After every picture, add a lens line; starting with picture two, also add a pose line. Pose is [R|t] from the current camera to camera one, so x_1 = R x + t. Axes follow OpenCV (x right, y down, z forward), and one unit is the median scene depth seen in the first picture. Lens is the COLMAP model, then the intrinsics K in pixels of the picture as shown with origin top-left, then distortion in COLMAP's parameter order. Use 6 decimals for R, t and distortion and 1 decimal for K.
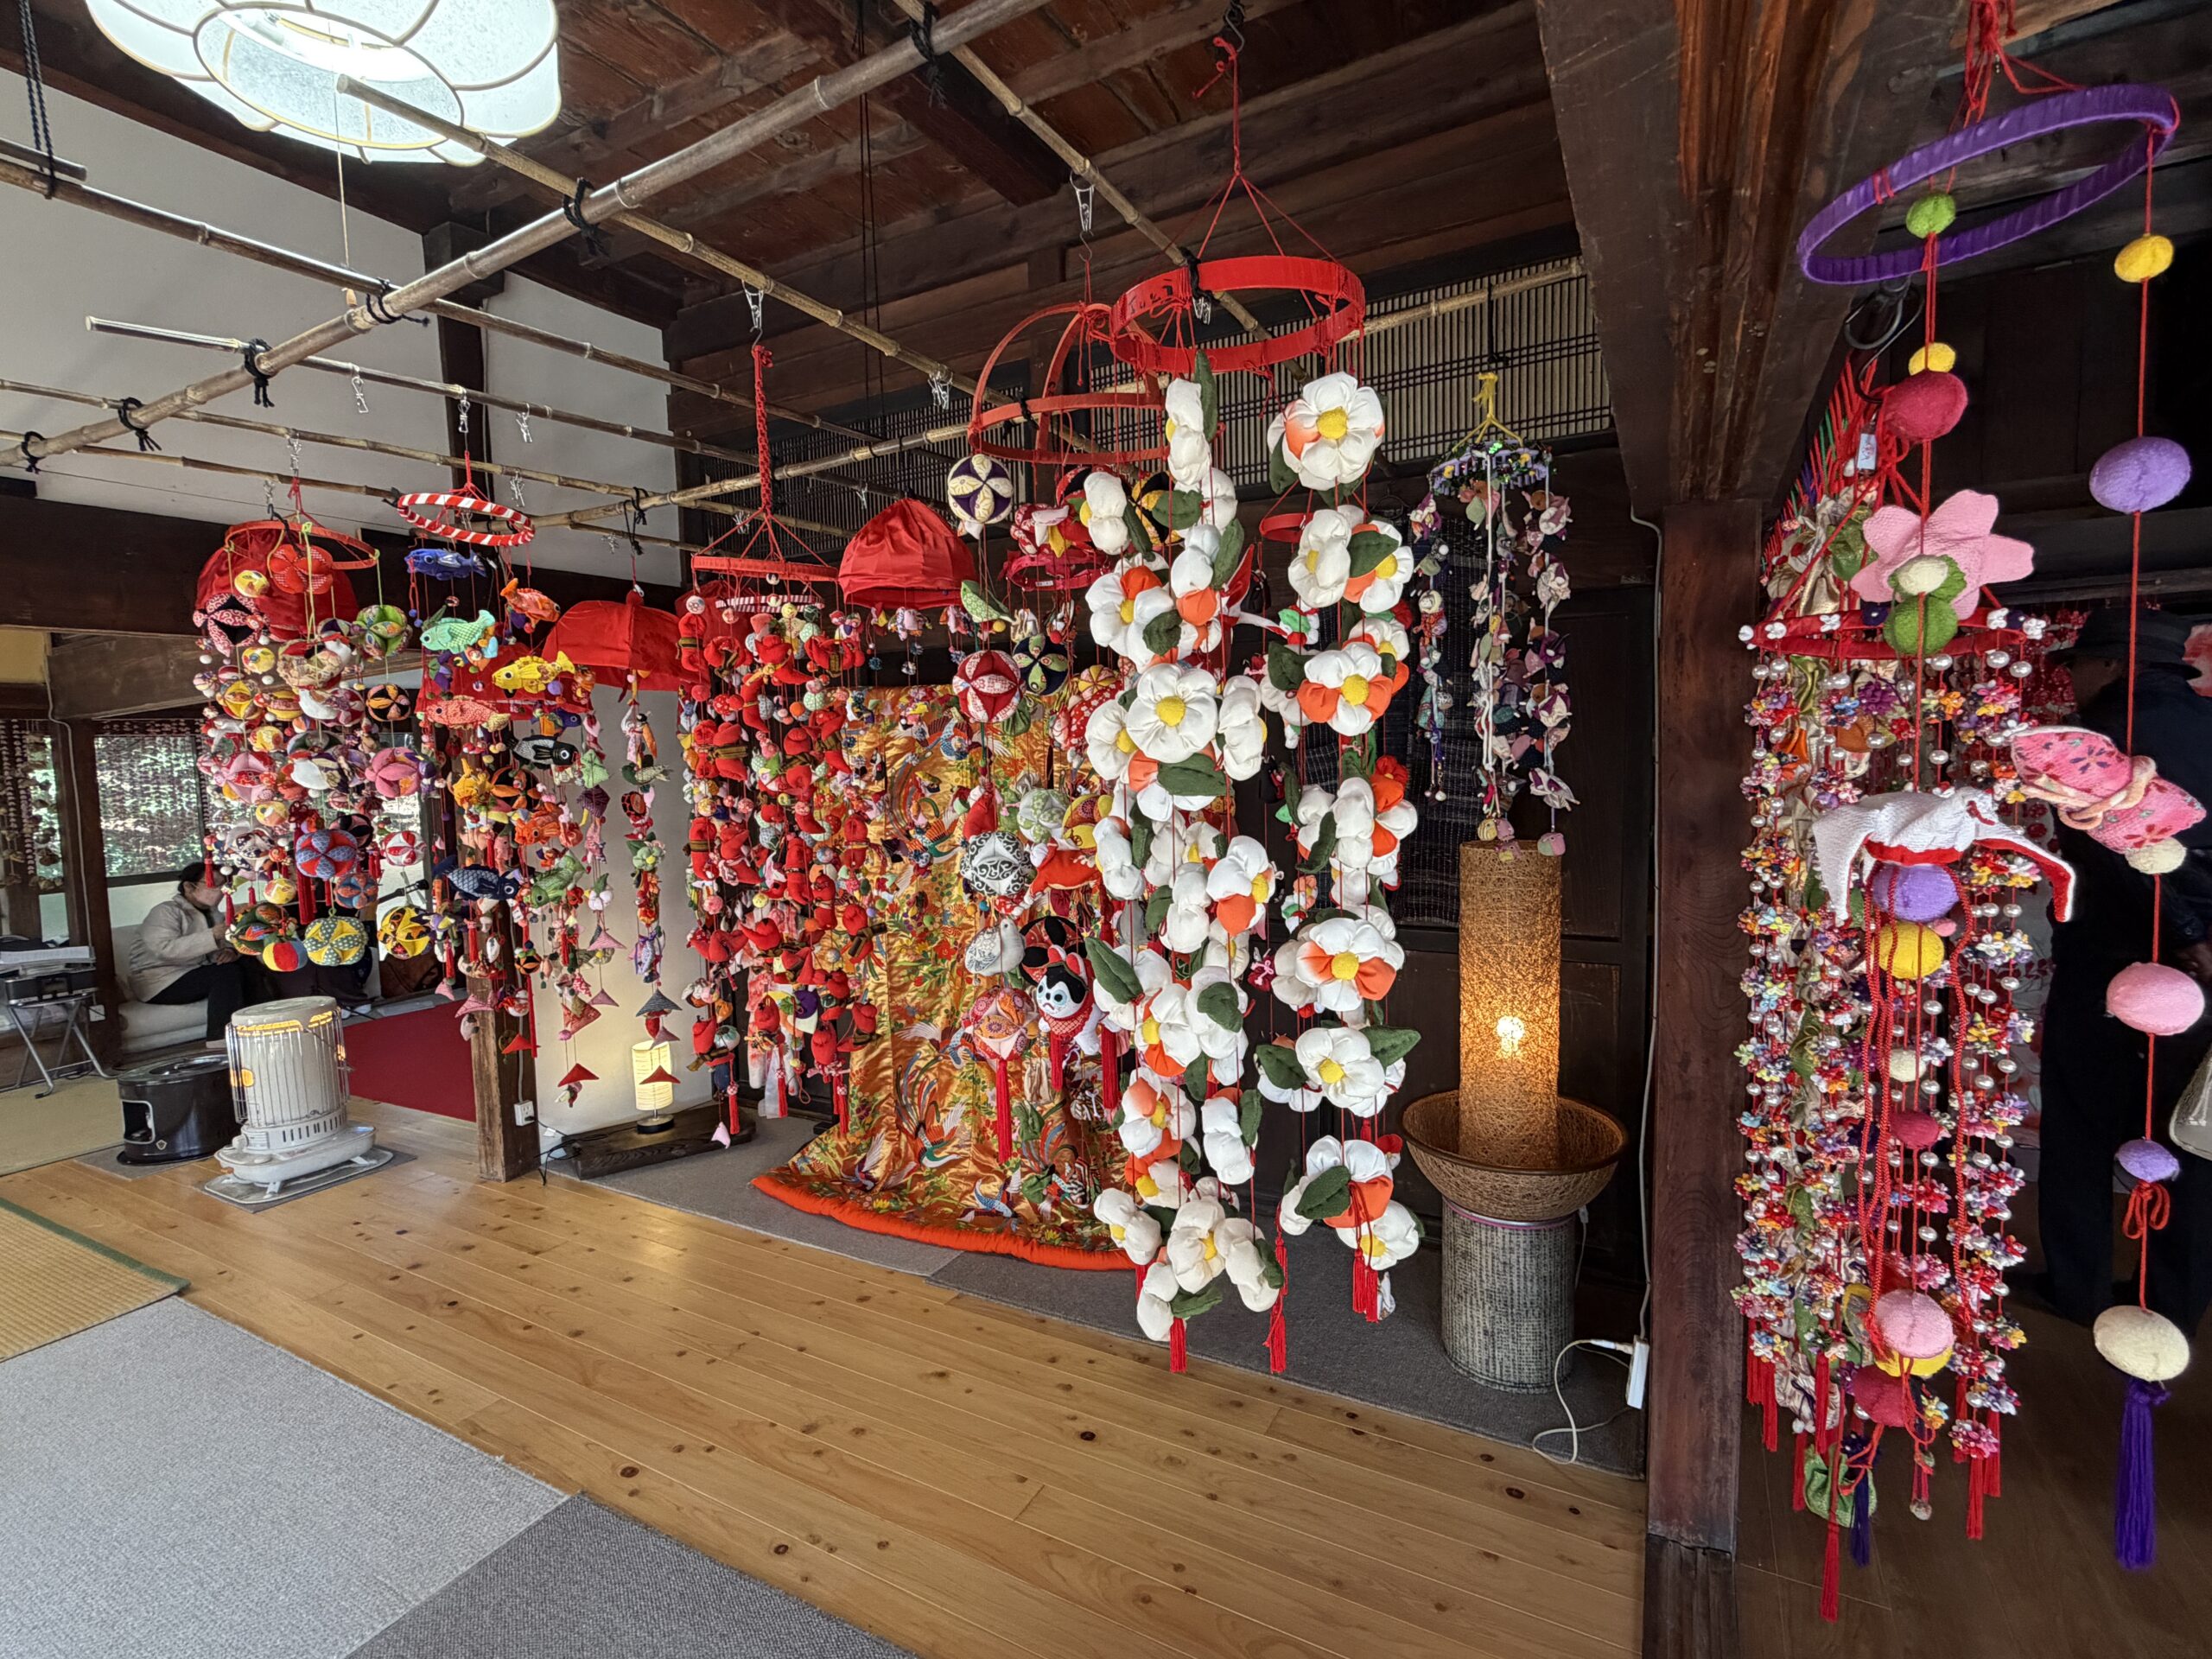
lens RADIAL K [[1037.7, 0, 1089.0], [0, 1037.7, 822.4], [0, 0, 1]] dist [-0.003701, 0.000692]
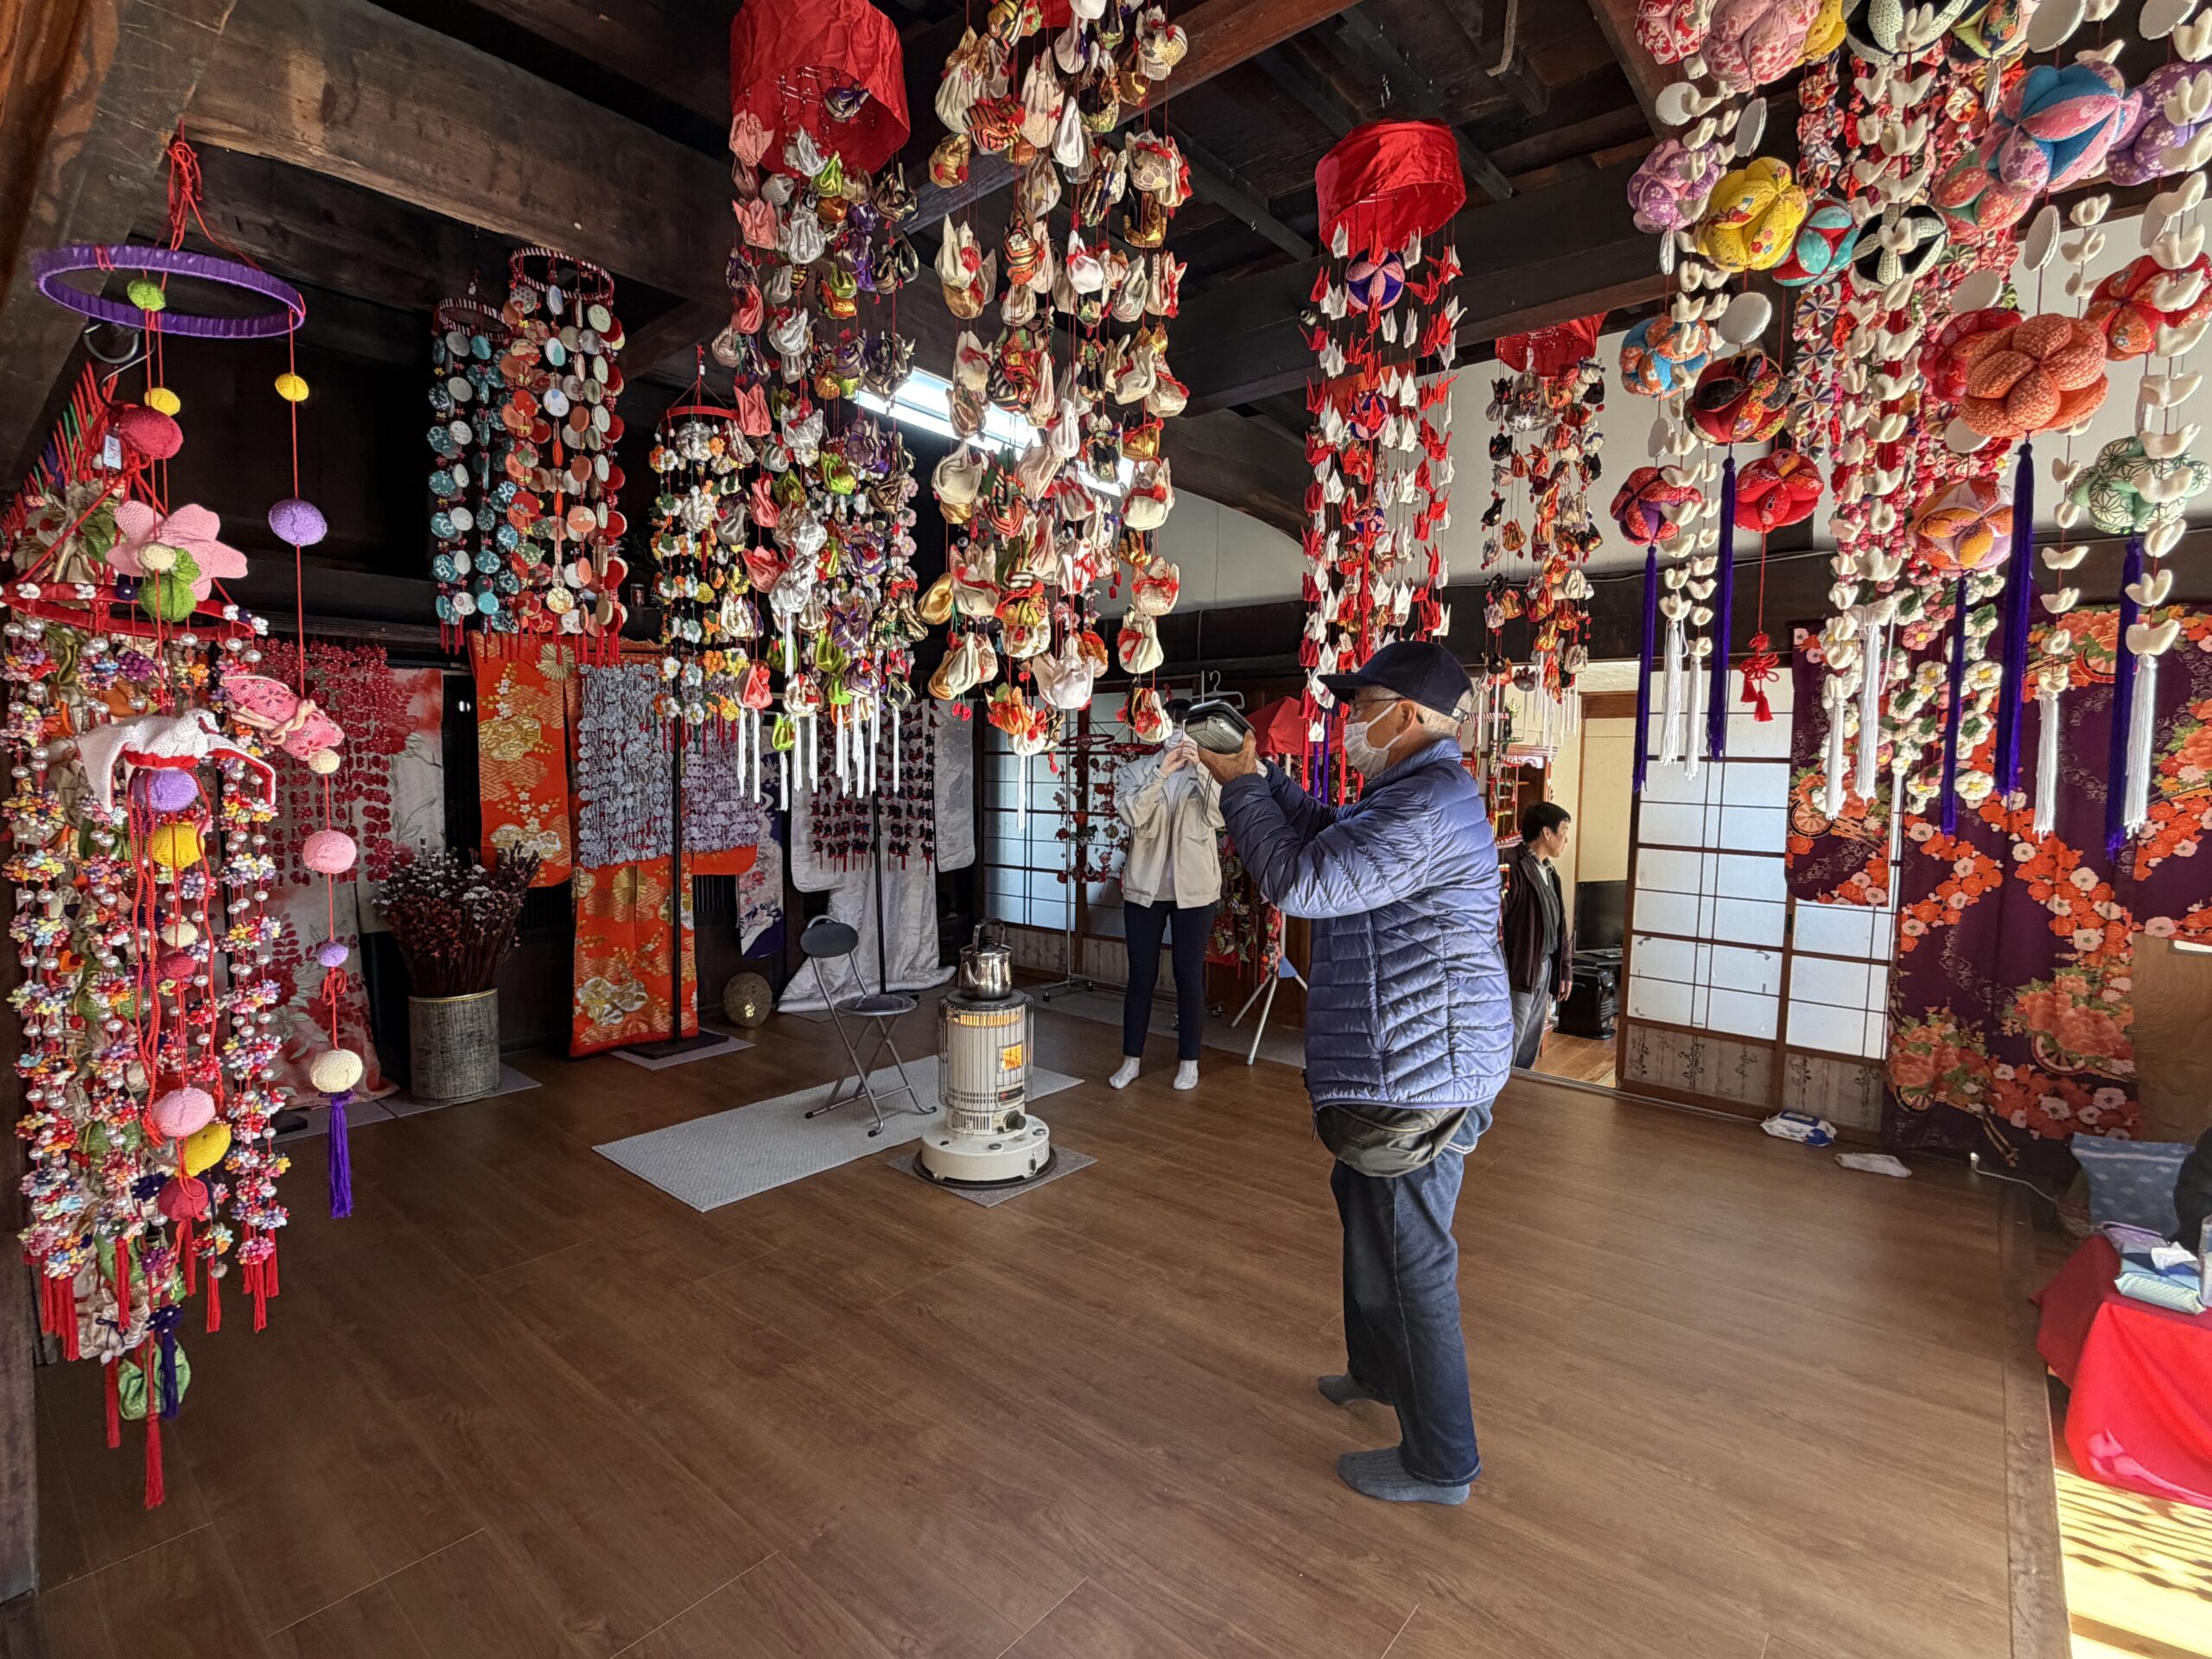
lens RADIAL K [[1037.7, 0, 1096.4], [0, 1037.7, 825.8], [0, 0, 1]] dist [-0.003701, 0.000692]
pose [[0.185692, -0.026585, 0.982248, -0.200901], [0.047944, 0.998688, 0.017967, 0.095787], [-0.981438, 0.043757, 0.186723, -0.289847]]
